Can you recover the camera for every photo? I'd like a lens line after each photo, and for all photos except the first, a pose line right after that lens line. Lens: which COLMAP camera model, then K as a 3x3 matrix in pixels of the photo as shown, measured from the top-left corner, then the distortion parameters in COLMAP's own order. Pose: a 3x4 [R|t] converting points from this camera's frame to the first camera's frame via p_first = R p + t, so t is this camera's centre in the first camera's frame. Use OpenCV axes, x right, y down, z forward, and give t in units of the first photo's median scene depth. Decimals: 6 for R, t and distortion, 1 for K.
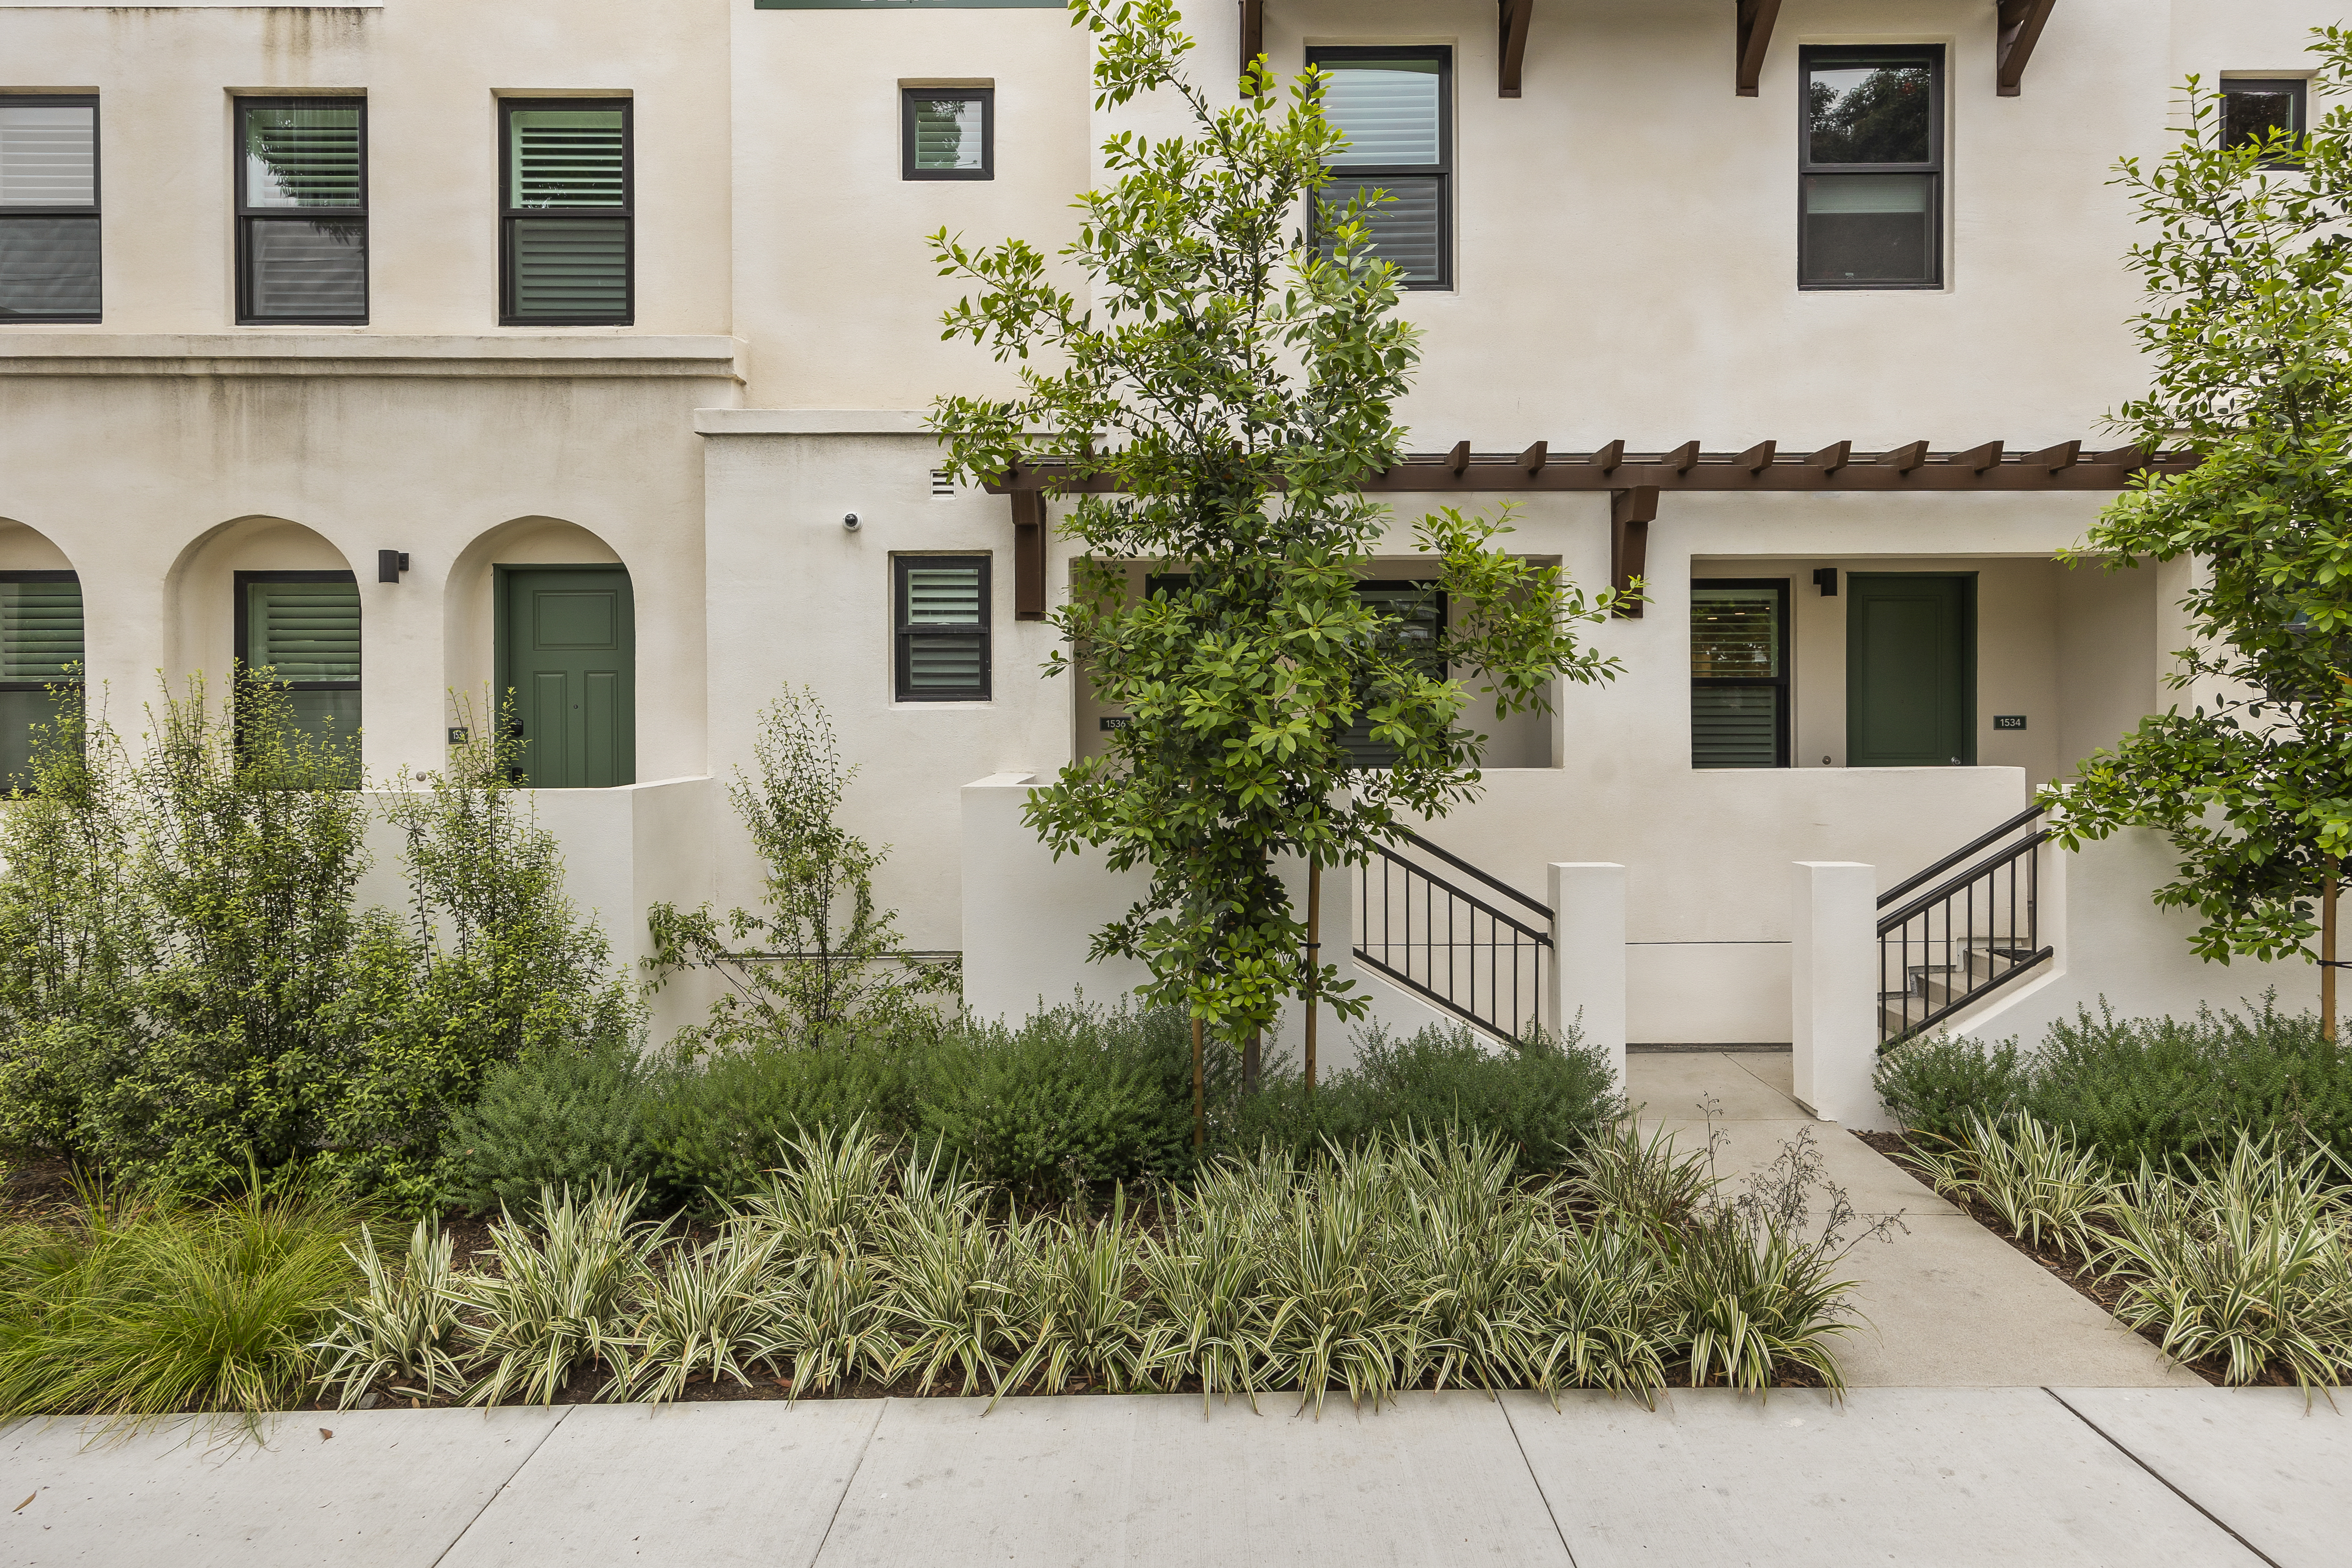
lens RADIAL K [[1233.3, 0, 1176.0], [0, 1233.3, 784.0], [0, 0, 1]] dist [0.002386, 0.000746]
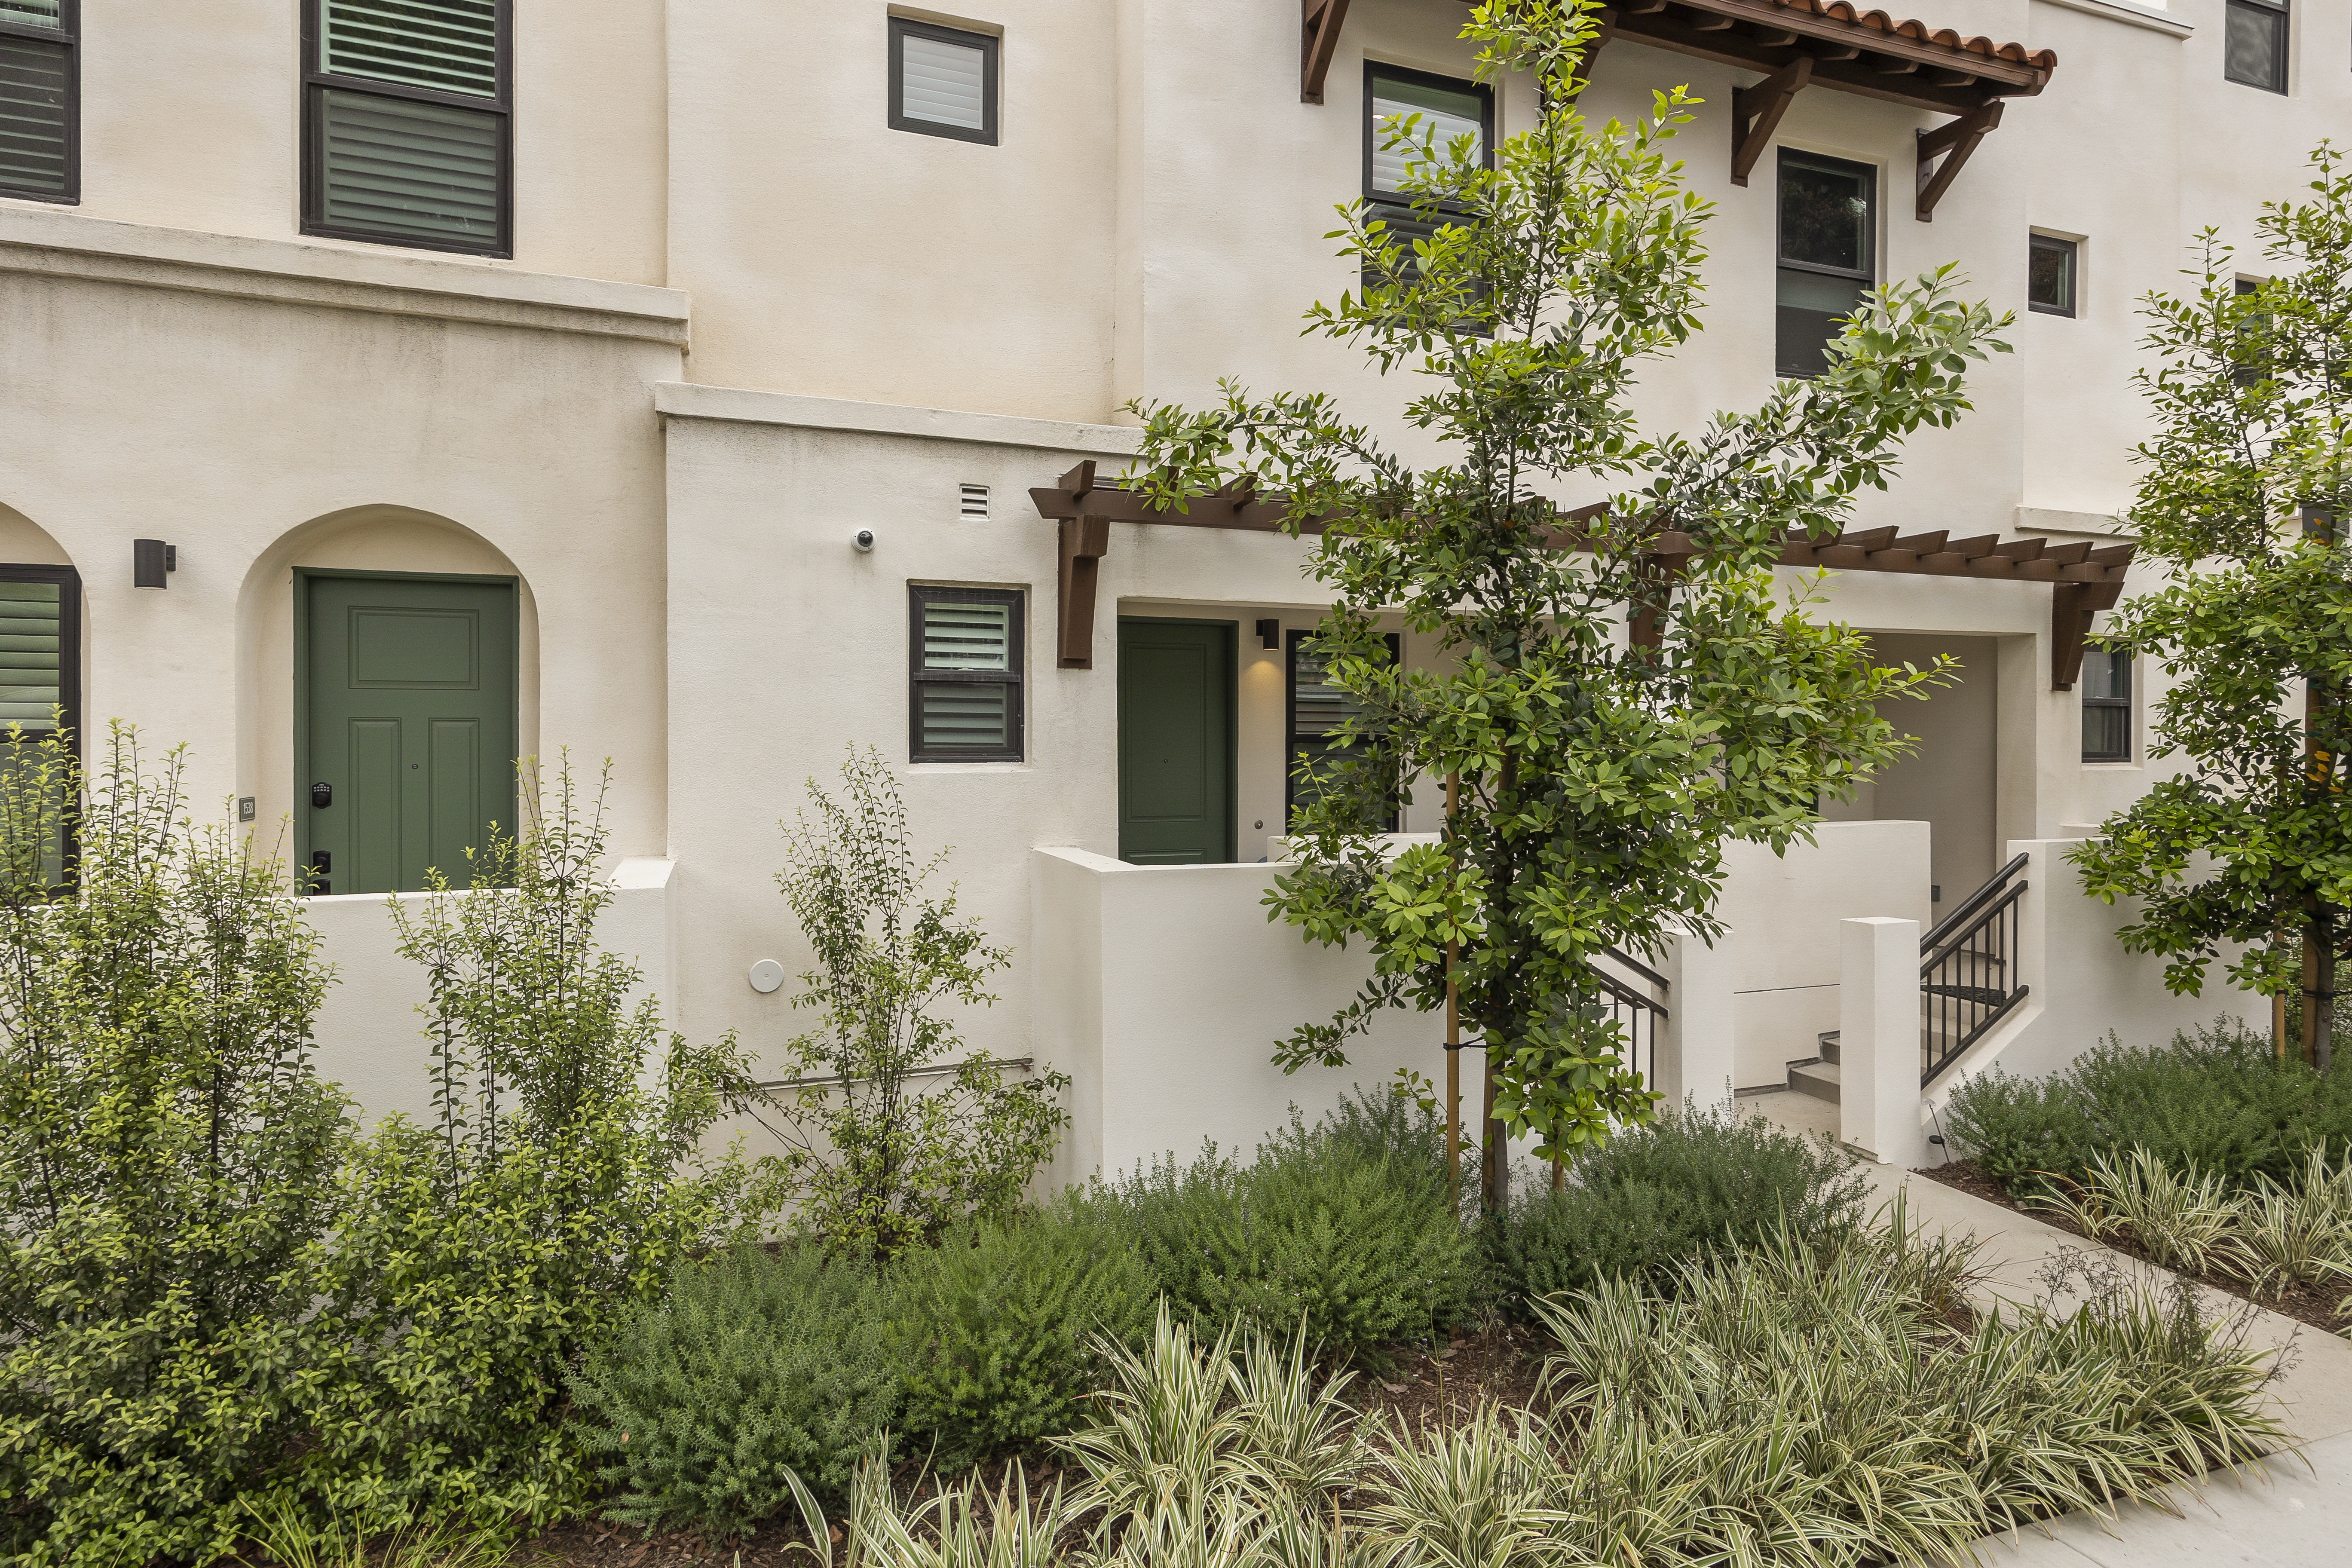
lens RADIAL K [[1256.8, 0, 1175.8], [0, 1256.8, 811.4], [0, 0, 1]] dist [0.008160, -0.000499]
pose [[0.942138, -0.012419, 0.334996, -0.339595], [0.015075, 0.999872, -0.005328, -0.027481], [-0.334887, 0.010070, 0.942205, 0.154852]]
